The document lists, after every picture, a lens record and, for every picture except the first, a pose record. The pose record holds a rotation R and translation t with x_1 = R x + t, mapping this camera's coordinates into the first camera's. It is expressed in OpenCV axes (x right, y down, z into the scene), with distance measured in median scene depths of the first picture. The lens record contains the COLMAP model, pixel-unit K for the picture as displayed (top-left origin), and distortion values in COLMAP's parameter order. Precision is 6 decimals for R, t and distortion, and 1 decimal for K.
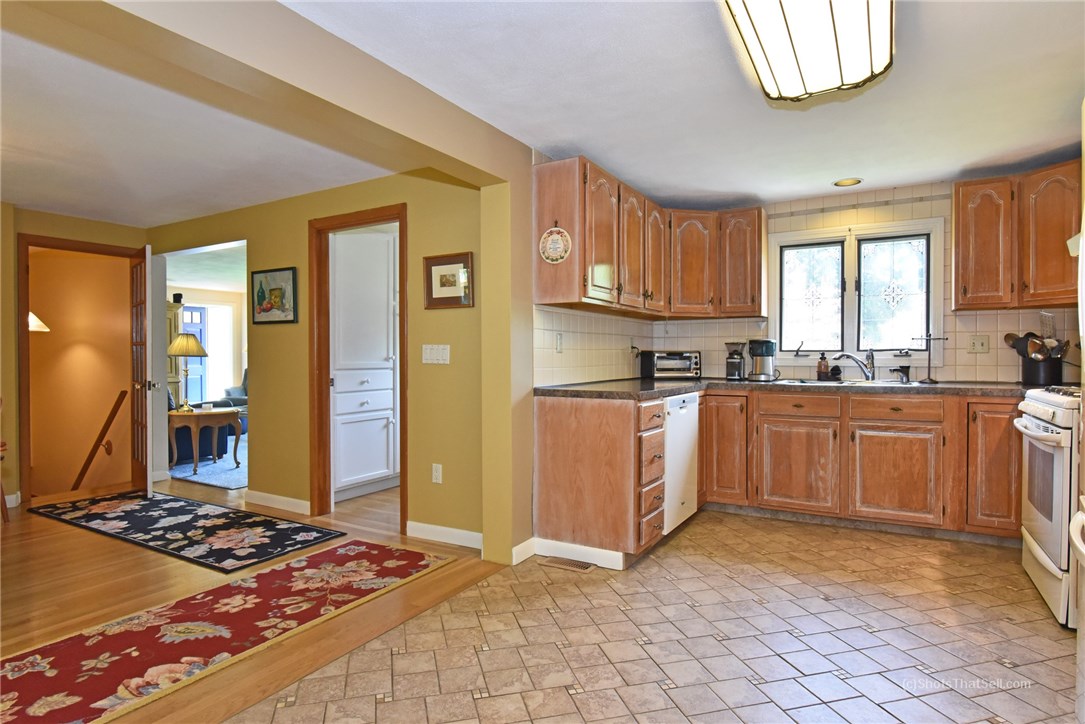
lens RADIAL K [[592.3, 0, 540.3], [0, 592.3, 361.4], [0, 0, 1]] dist [-0.000444, -0.001068]
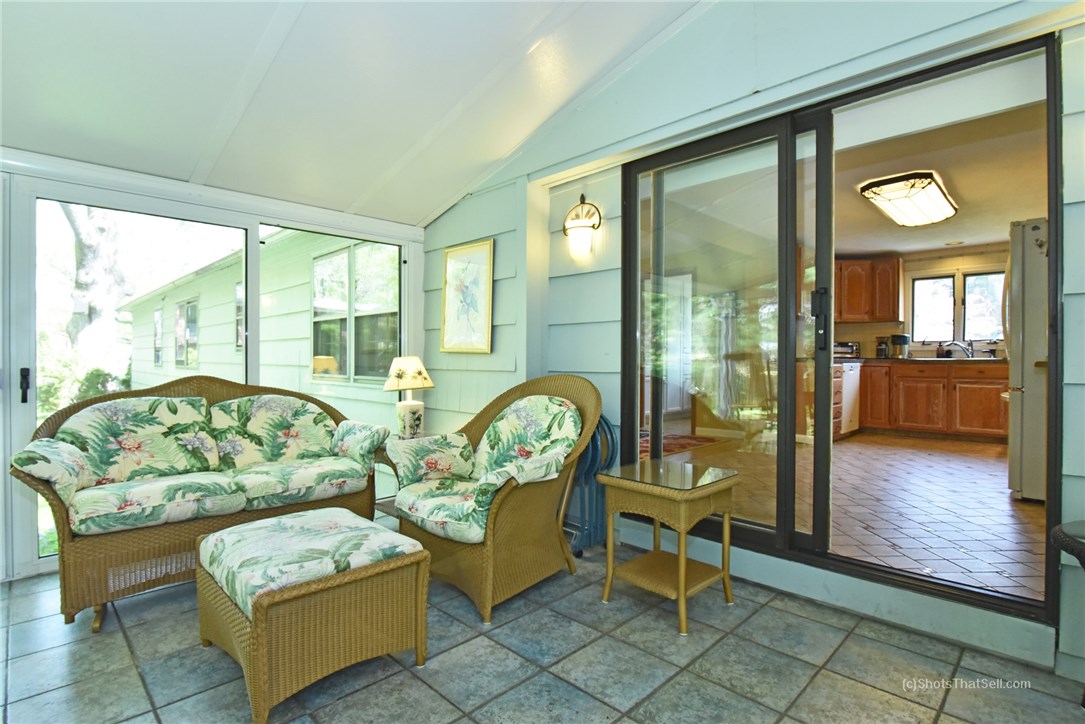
lens RADIAL K [[531.9, 0, 544.3], [0, 531.9, 359.5], [0, 0, 1]] dist [-0.016155, -0.000166]
pose [[0.967899, 0.003355, -0.251317, -0.276747], [-0.004806, 0.999975, -0.005162, 0.055903], [0.251293, 0.006204, 0.967891, -0.860643]]
